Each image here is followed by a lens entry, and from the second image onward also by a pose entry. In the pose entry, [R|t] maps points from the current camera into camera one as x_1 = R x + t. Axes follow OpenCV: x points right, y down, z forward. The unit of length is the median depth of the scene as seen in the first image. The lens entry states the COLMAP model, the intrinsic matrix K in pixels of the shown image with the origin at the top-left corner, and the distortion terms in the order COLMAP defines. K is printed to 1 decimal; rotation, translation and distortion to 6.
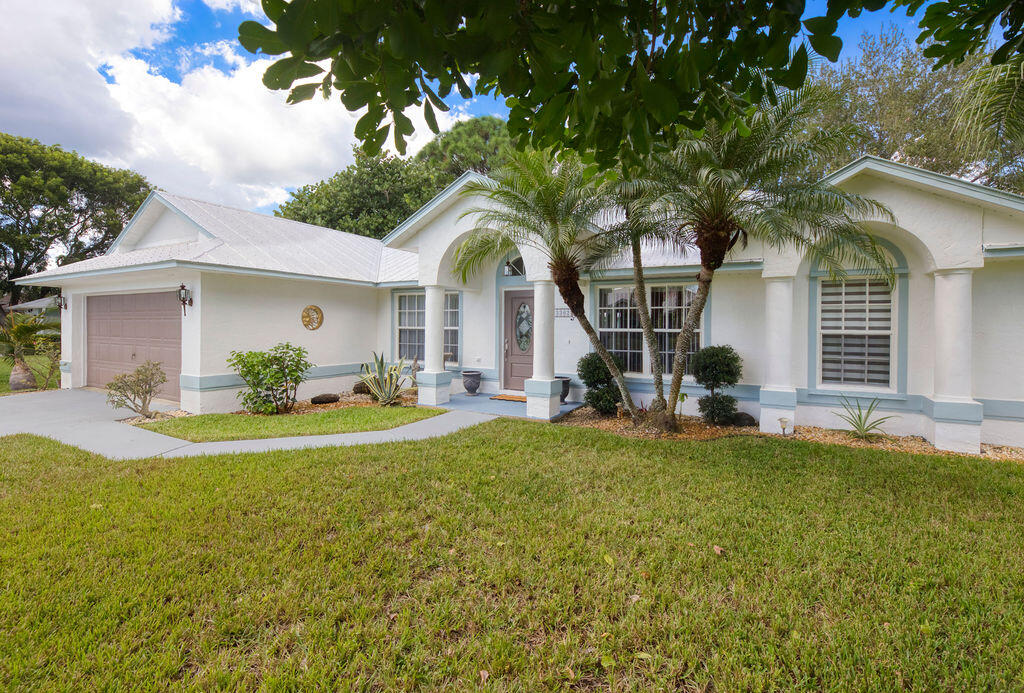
lens RADIAL K [[438.5, 0, 527.3], [0, 438.5, 333.0], [0, 0, 1]] dist [0.000480, 0.000113]
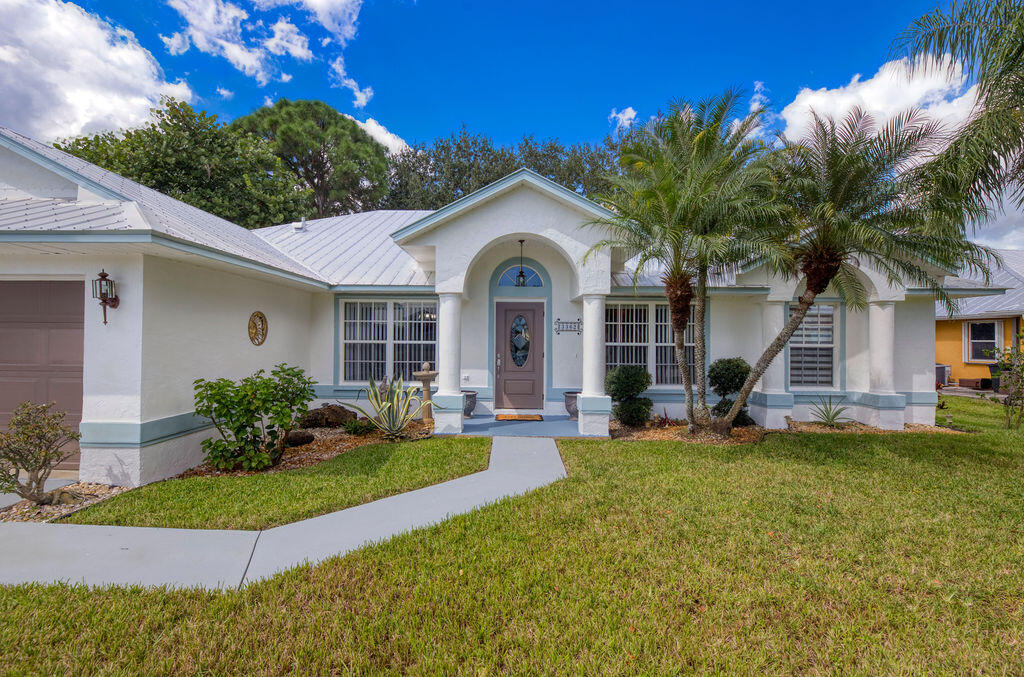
lens RADIAL K [[433.8, 0, 512.0], [0, 433.8, 338.5], [0, 0, 1]] dist [0.010134, 0.000161]
pose [[0.892737, 0.002299, 0.450573, -0.493190], [0.004862, 0.999880, -0.014735, -0.006258], [-0.450553, 0.015345, 0.892618, 0.191096]]
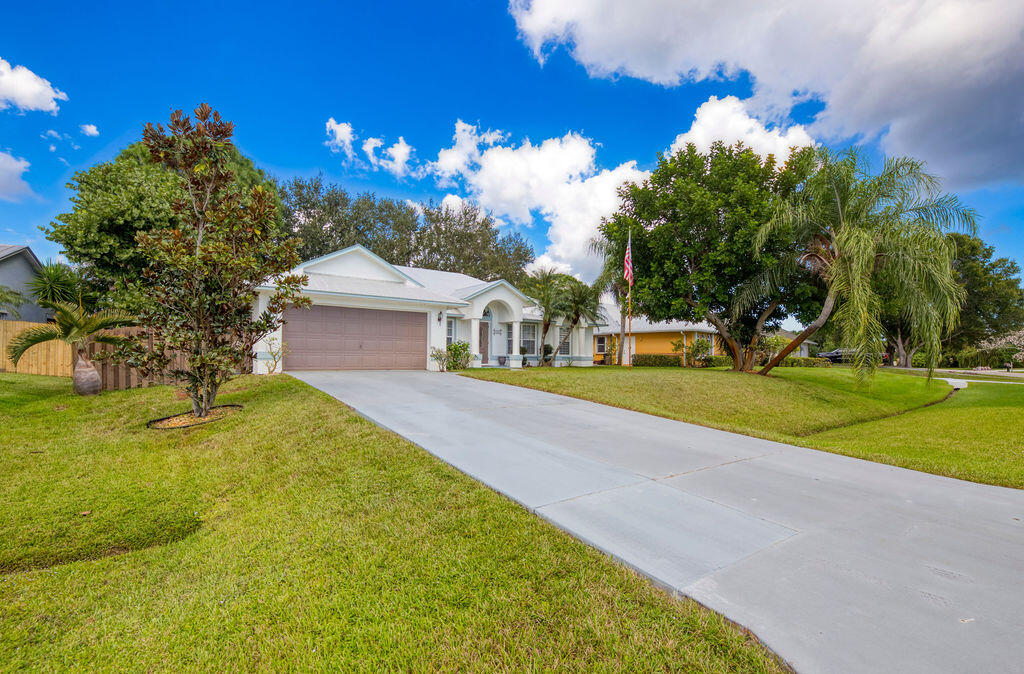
lens RADIAL K [[464.0, 0, 510.0], [0, 464.0, 360.9], [0, 0, 1]] dist [-0.000447, -0.000098]
pose [[0.450872, -0.009115, 0.892542, -2.444743], [0.005619, 0.999957, 0.007373, 0.110471], [-0.892571, 0.001691, 0.450904, -0.329677]]
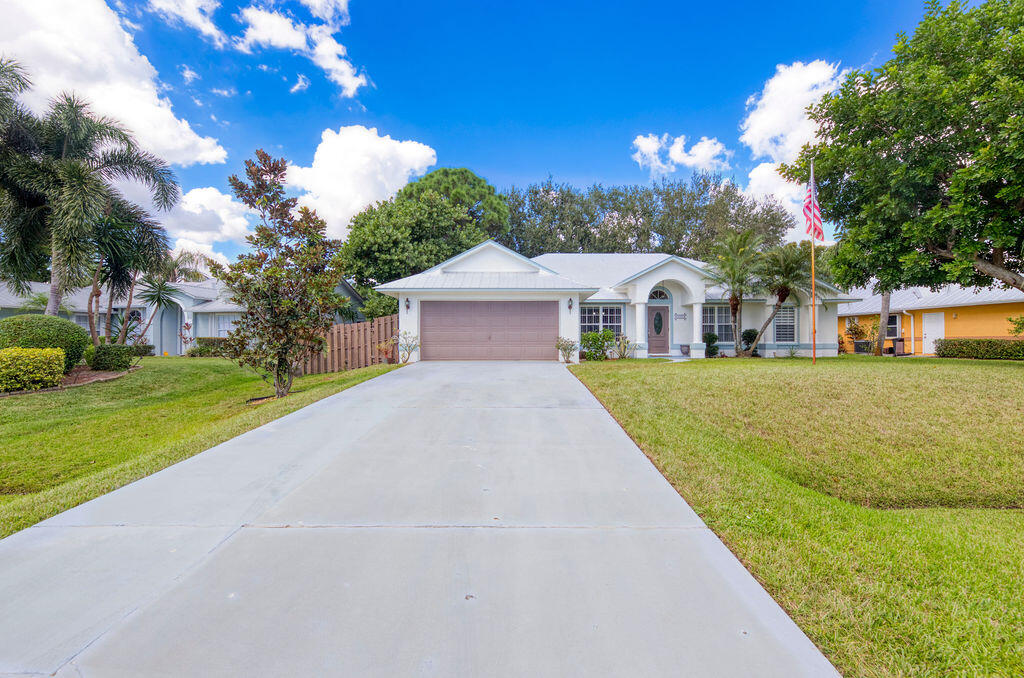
lens RADIAL K [[456.8, 0, 513.7], [0, 456.8, 346.5], [0, 0, 1]] dist [0.000047, -0.000082]
pose [[0.886340, -0.010522, 0.462915, -1.826463], [0.013401, 0.999906, -0.002932, 0.106825], [-0.462840, 0.008802, 0.886398, -0.707211]]
